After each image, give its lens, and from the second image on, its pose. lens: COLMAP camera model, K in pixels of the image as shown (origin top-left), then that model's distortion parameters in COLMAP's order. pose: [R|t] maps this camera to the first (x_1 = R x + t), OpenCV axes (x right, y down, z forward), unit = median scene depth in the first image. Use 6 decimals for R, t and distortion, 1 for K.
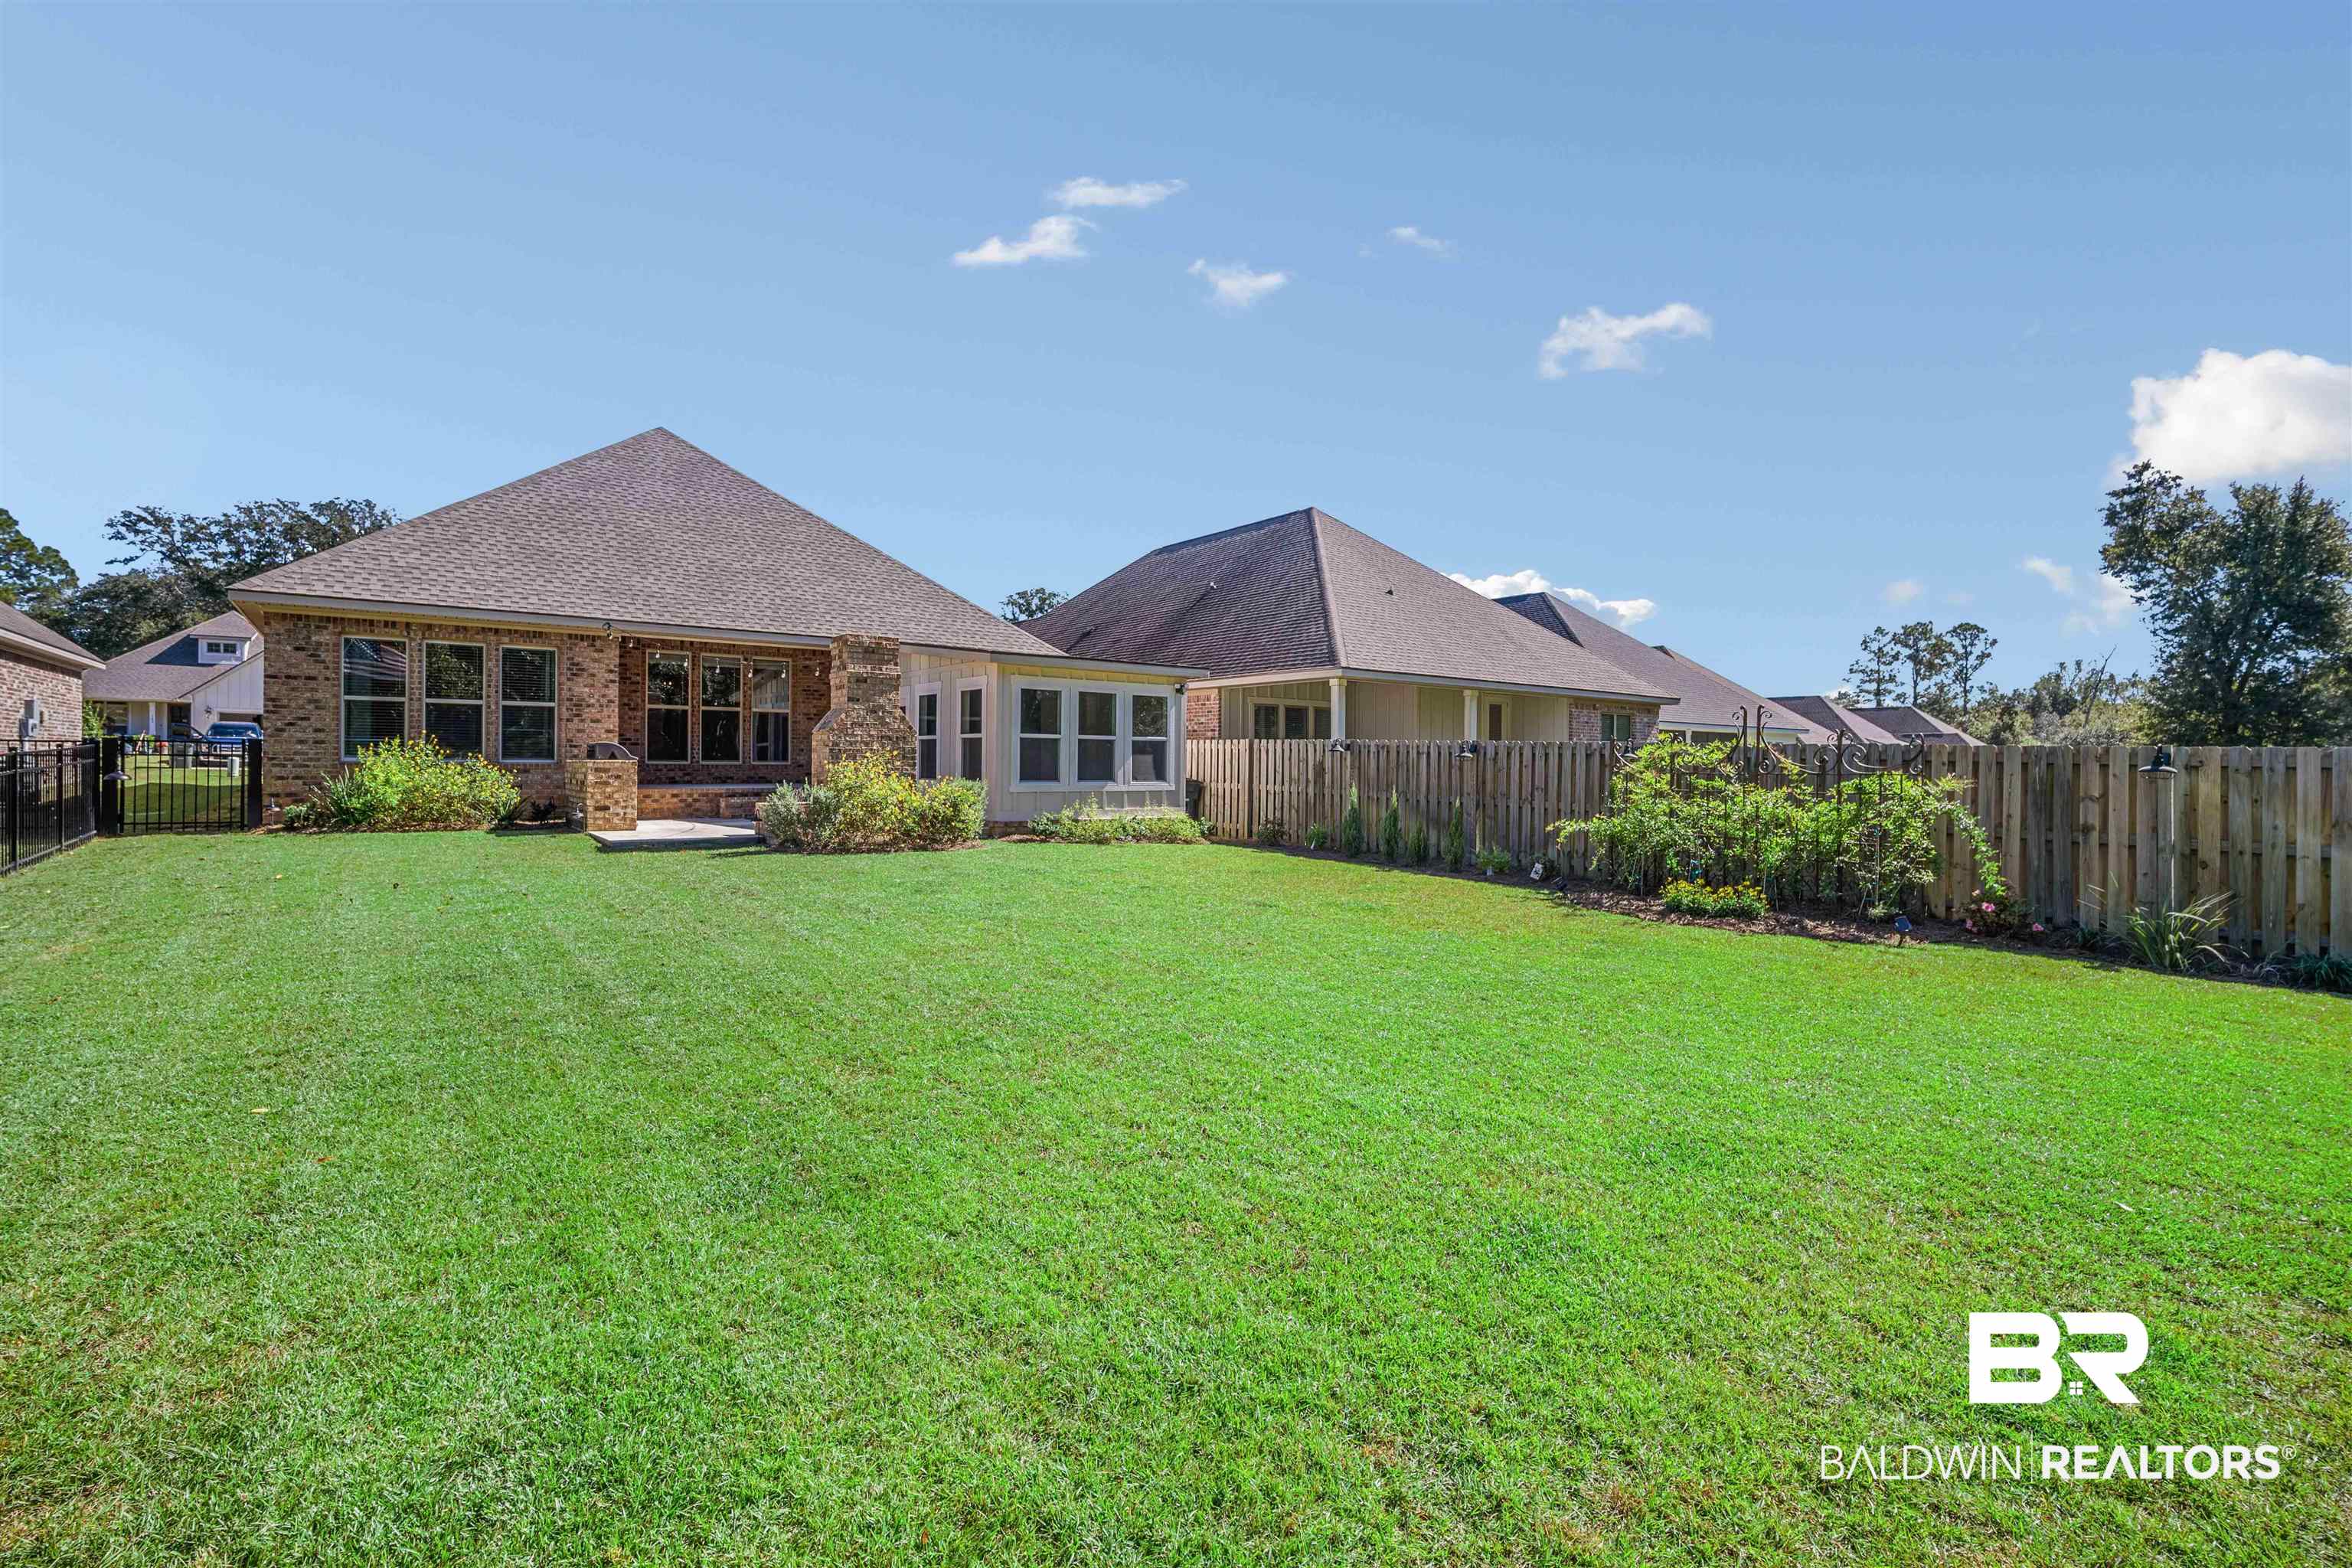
lens RADIAL K [[1027.9, 0, 1175.8], [0, 1027.9, 766.6], [0, 0, 1]] dist [-0.010871, 0.000998]
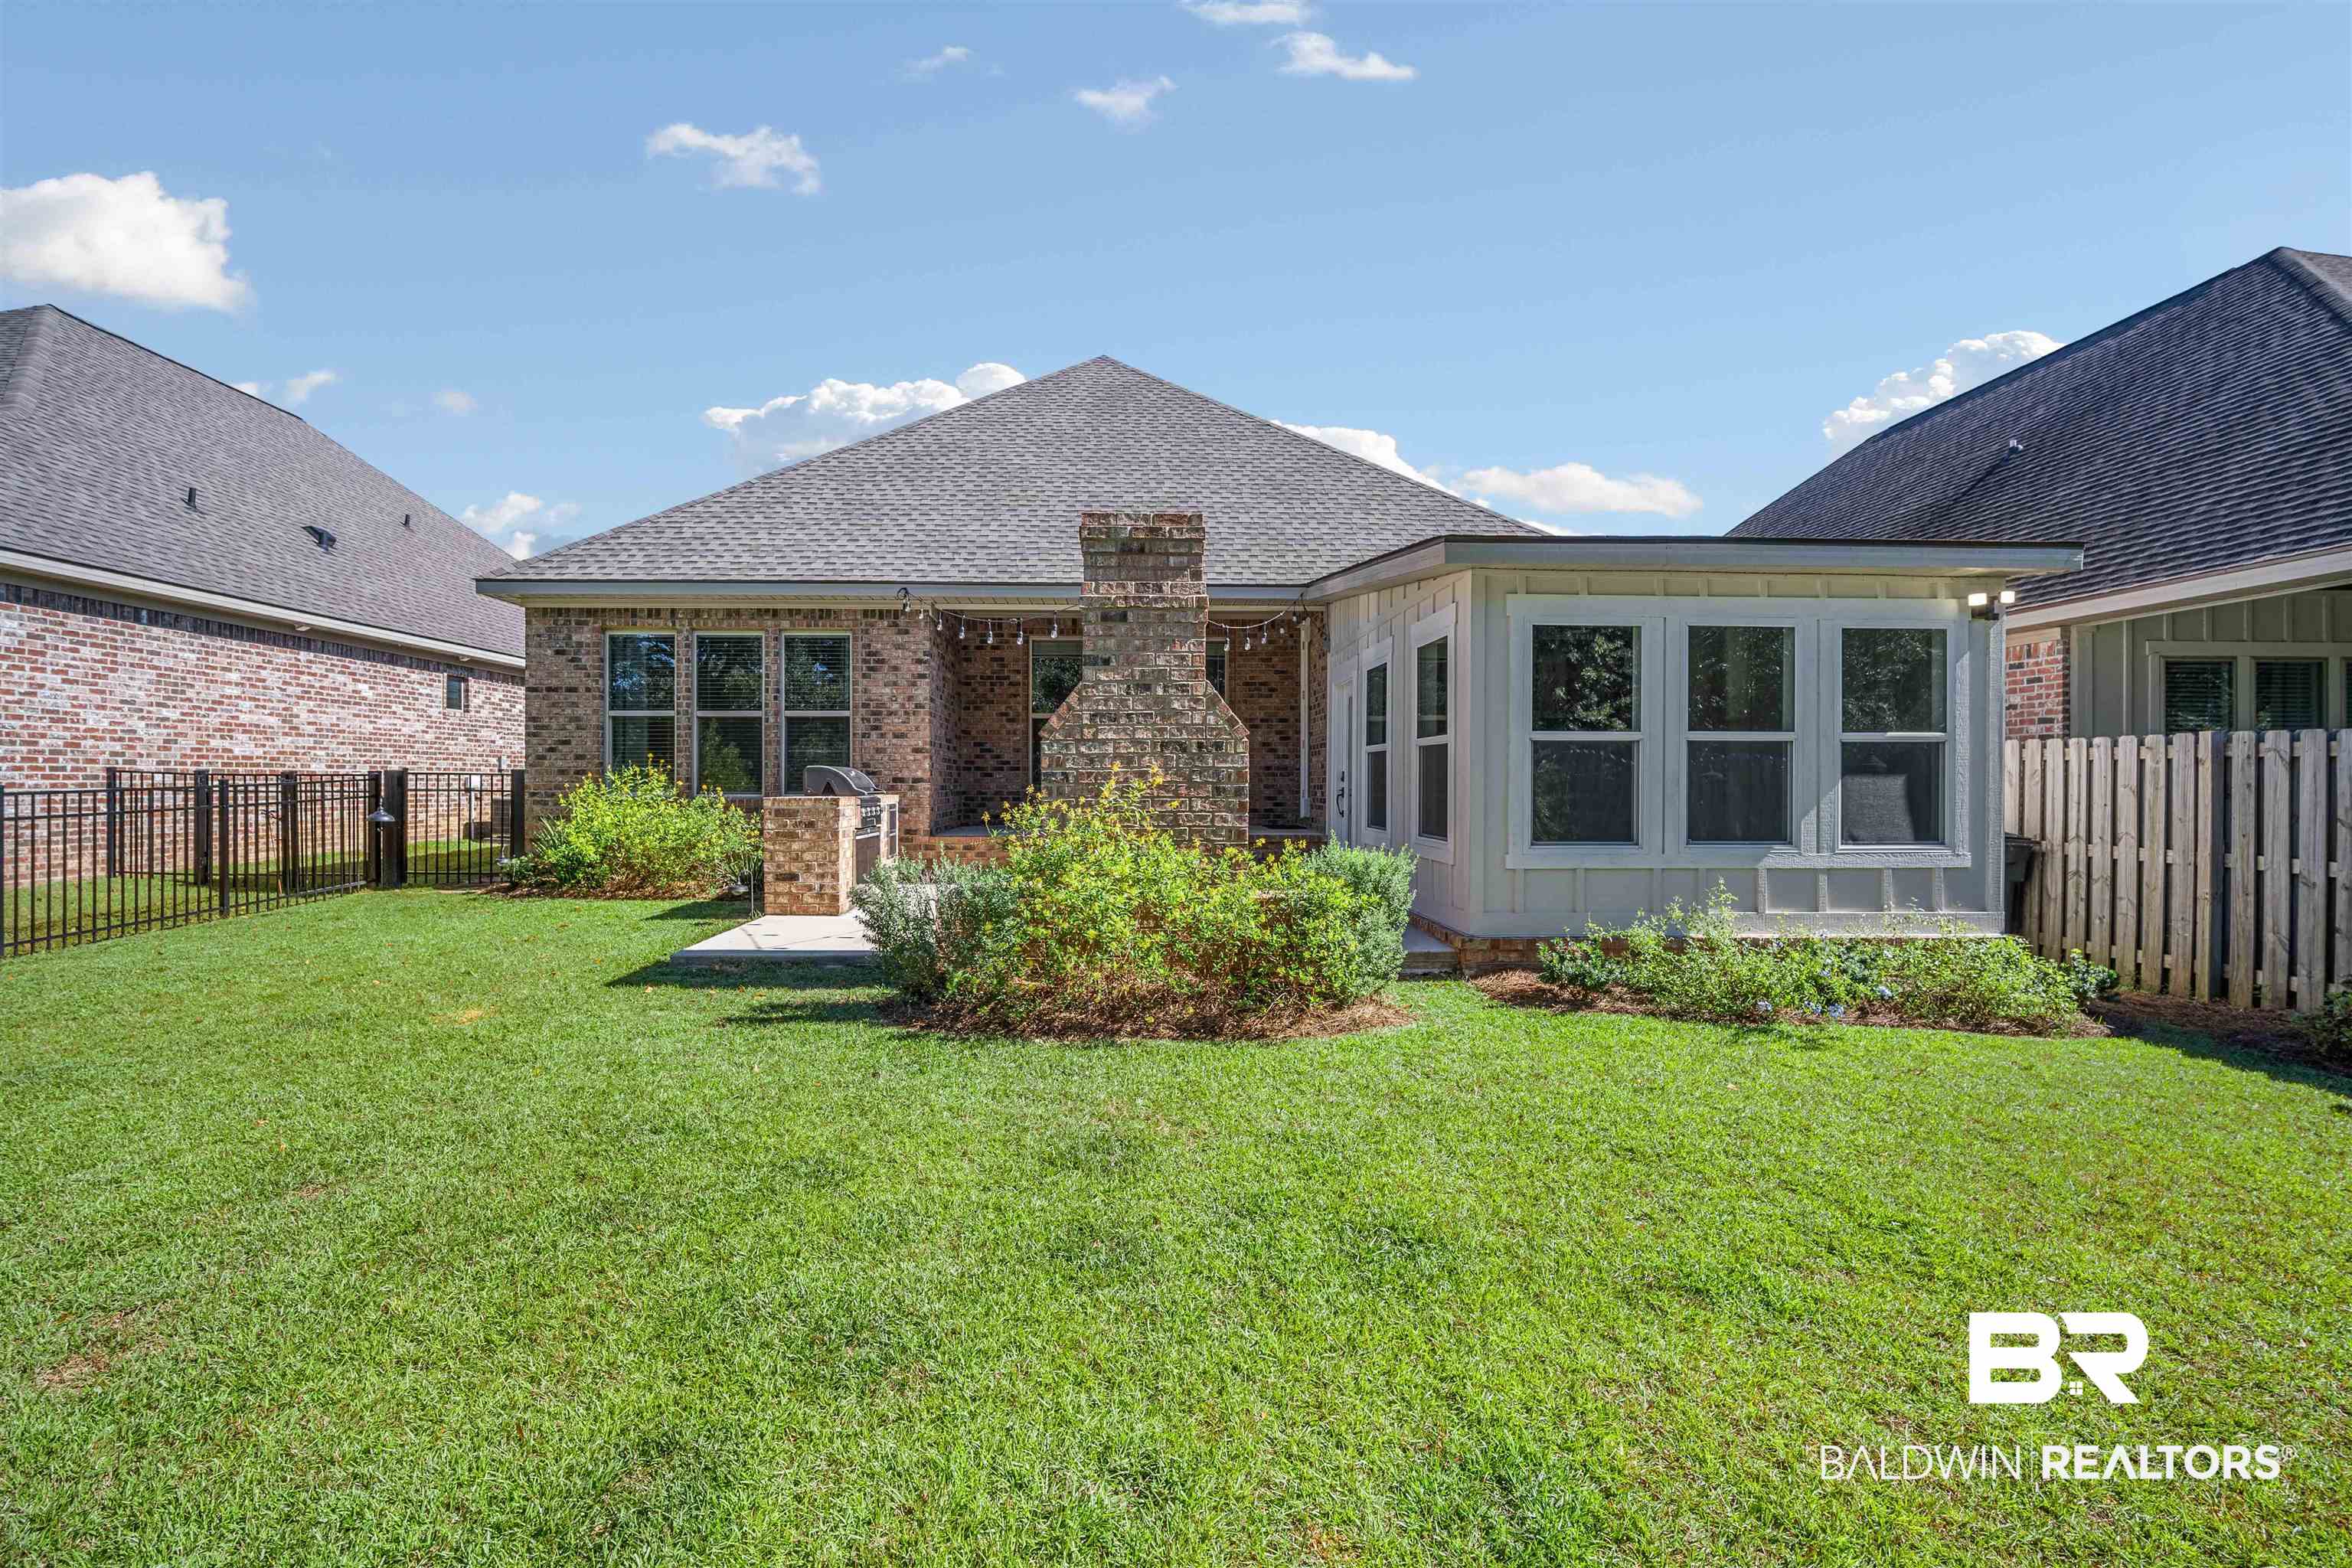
lens RADIAL K [[1027.9, 0, 1159.3], [0, 1027.9, 798.6], [0, 0, 1]] dist [-0.010871, 0.000998]
pose [[0.814786, 0.003016, -0.579753, -0.029640], [0.004192, 0.999930, 0.011094, -0.009392], [0.579746, -0.011469, 0.814716, 0.545400]]
